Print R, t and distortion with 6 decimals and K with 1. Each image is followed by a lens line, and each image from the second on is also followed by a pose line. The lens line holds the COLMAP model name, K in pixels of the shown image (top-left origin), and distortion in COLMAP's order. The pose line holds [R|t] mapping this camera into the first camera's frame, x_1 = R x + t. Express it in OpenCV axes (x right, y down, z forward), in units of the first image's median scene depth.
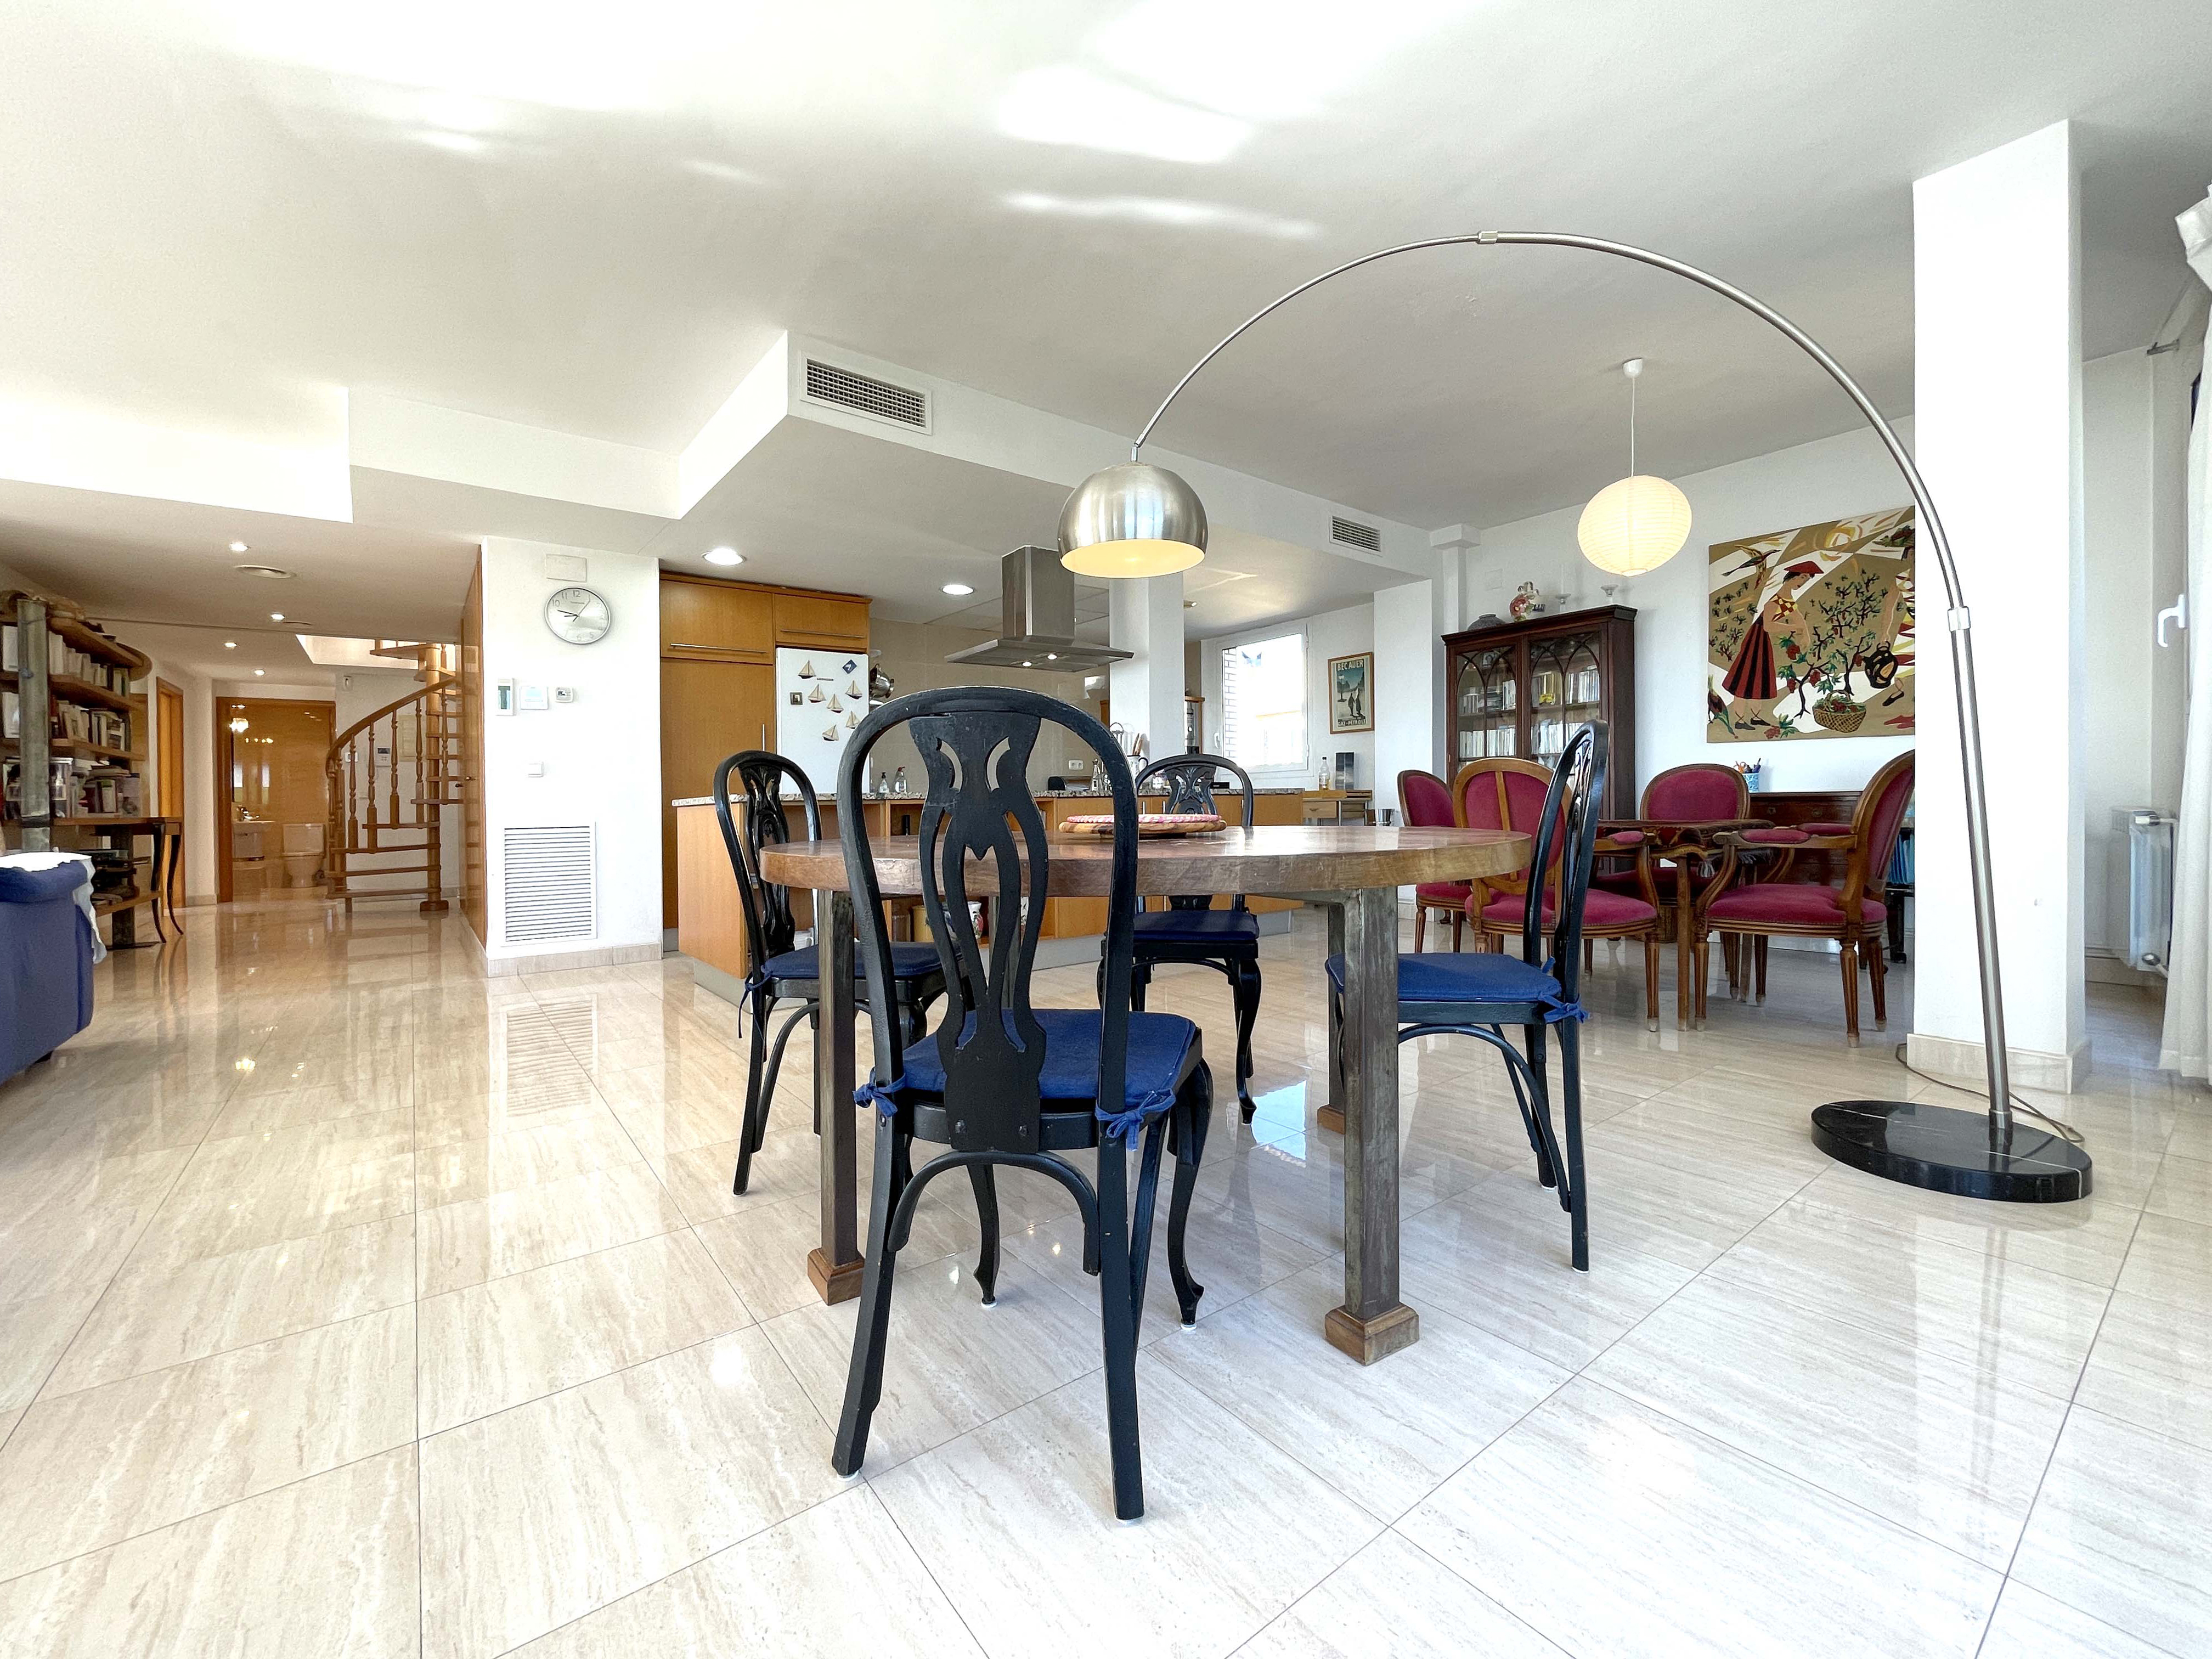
lens RADIAL K [[902.8, 0, 1108.3], [0, 902.8, 821.8], [0, 0, 1]] dist [0.000421, -0.001123]
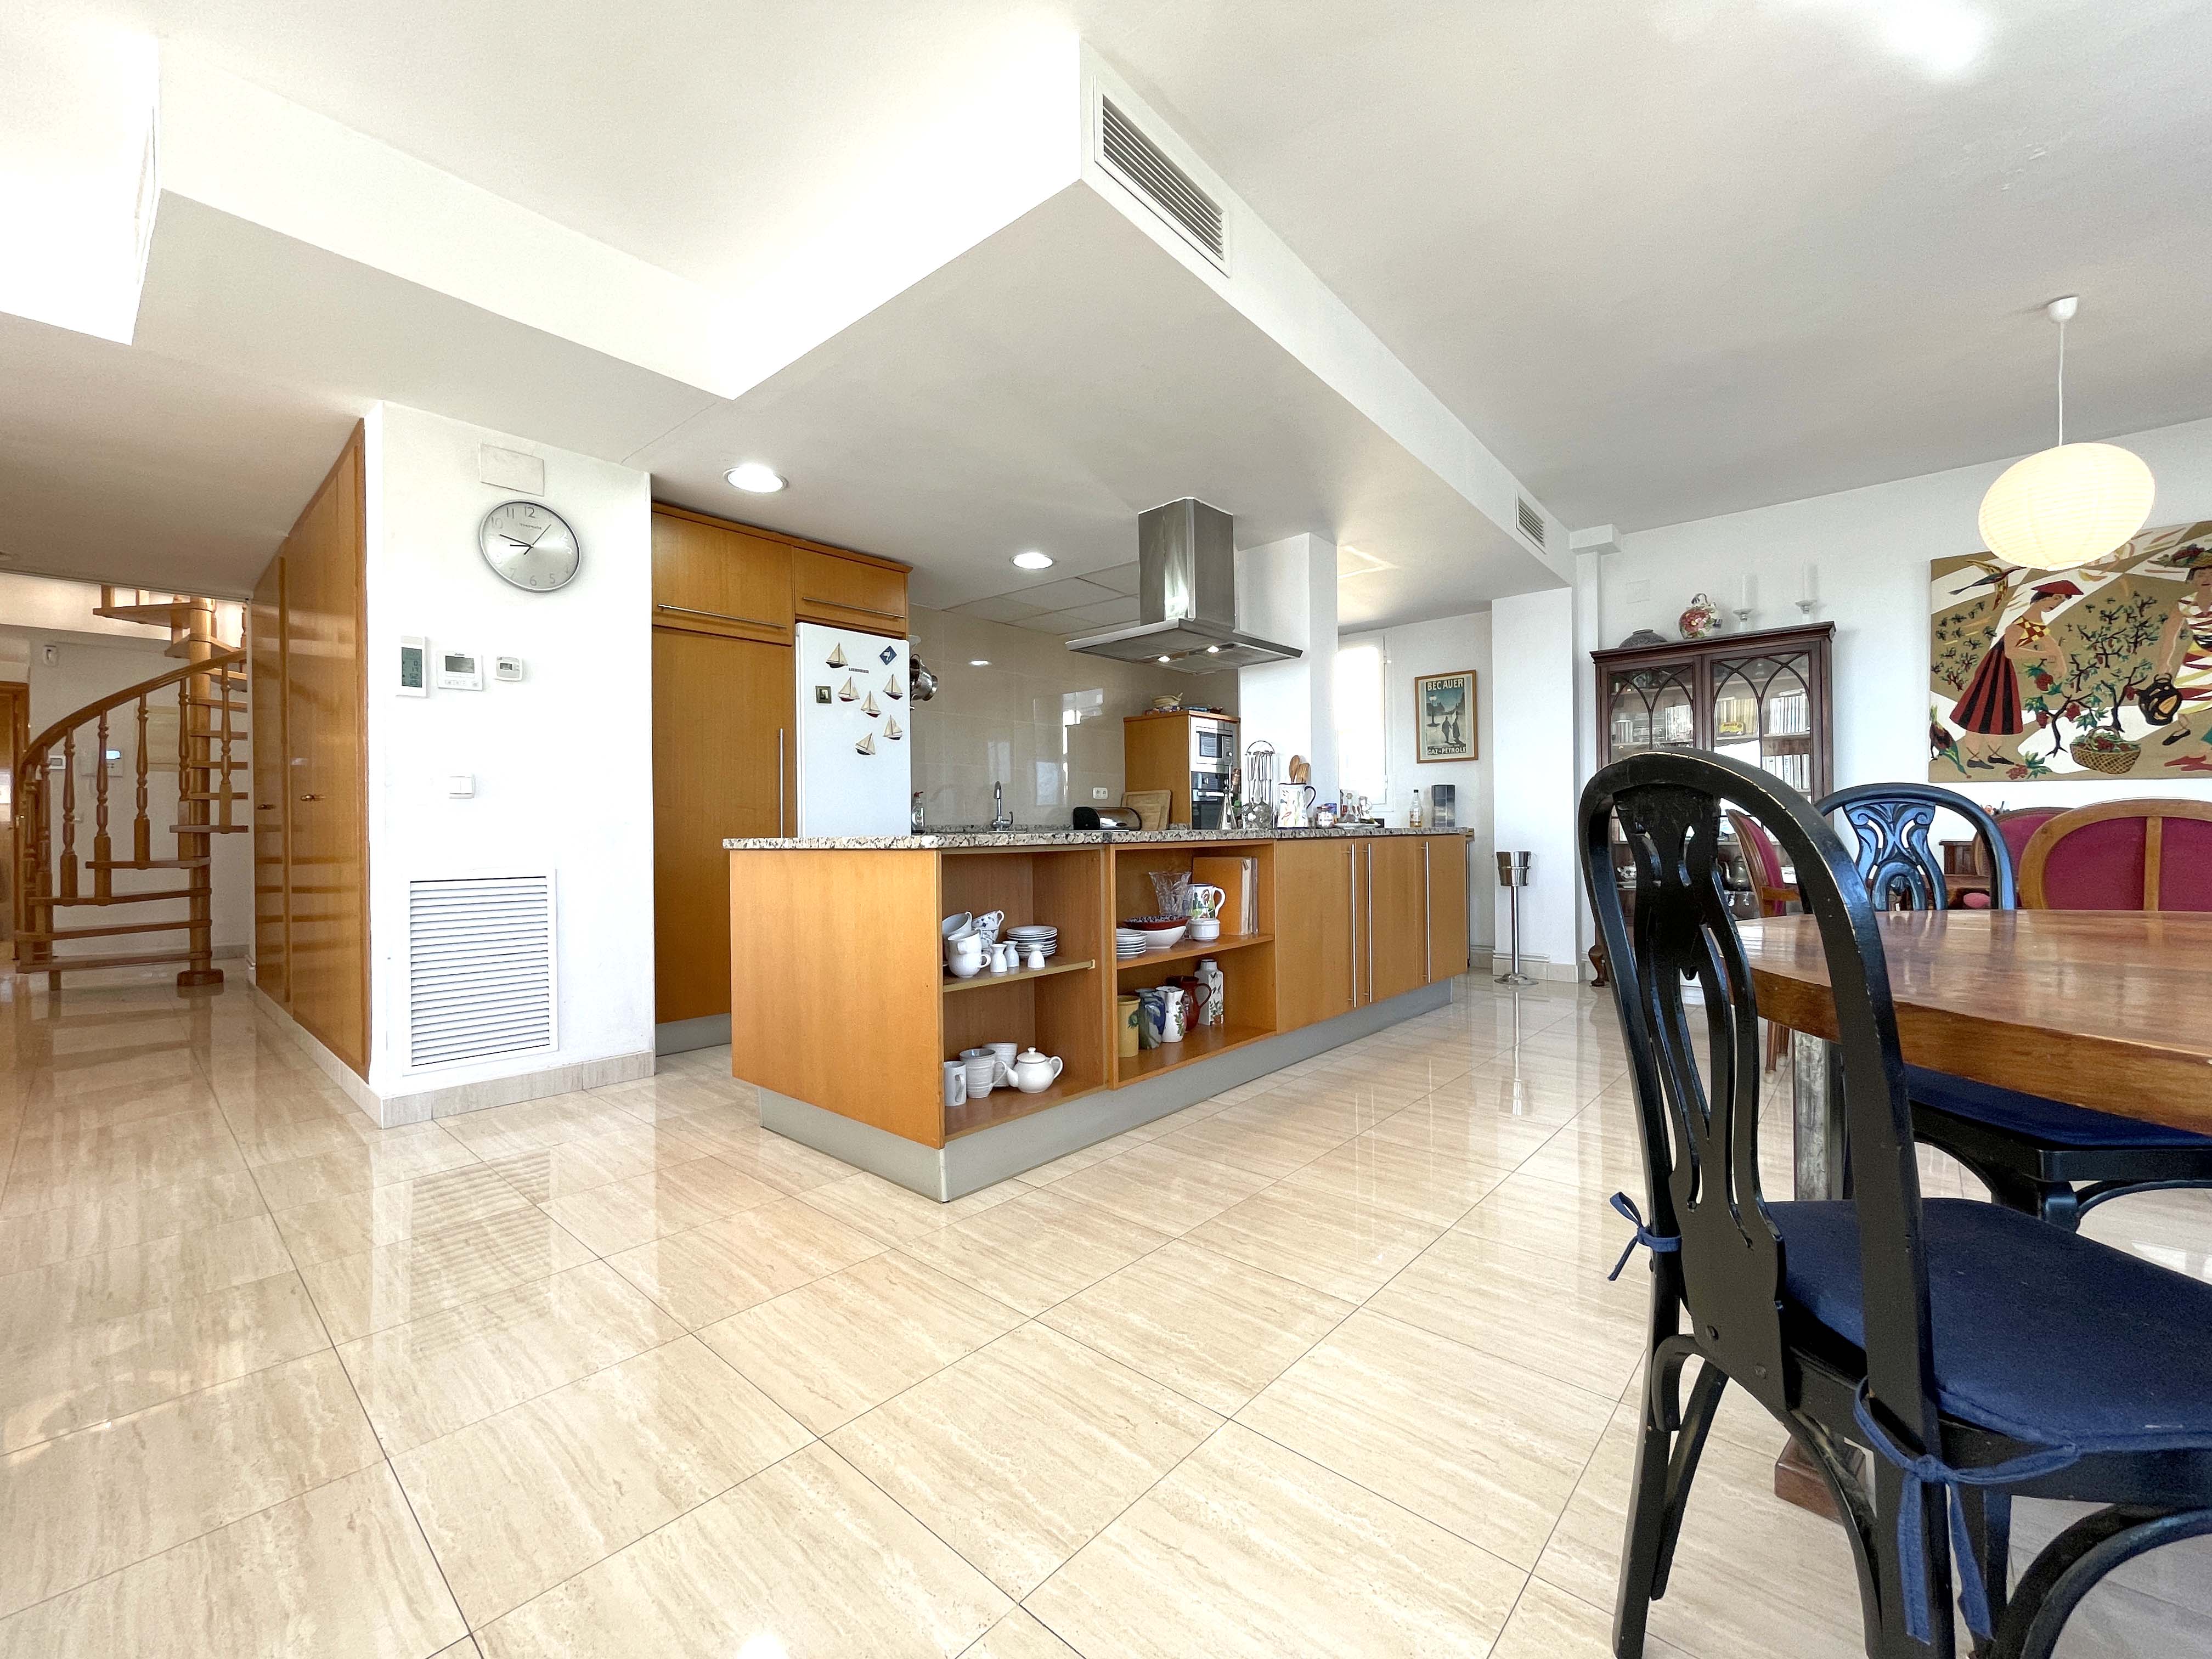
lens RADIAL K [[902.8, 0, 1107.0], [0, 902.8, 847.0], [0, 0, 1]] dist [0.000421, -0.001123]
pose [[0.982467, 0.007505, 0.186286, -0.277822], [-0.006656, 0.999964, -0.005181, -0.013745], [-0.186319, 0.003850, 0.982482, 0.270414]]
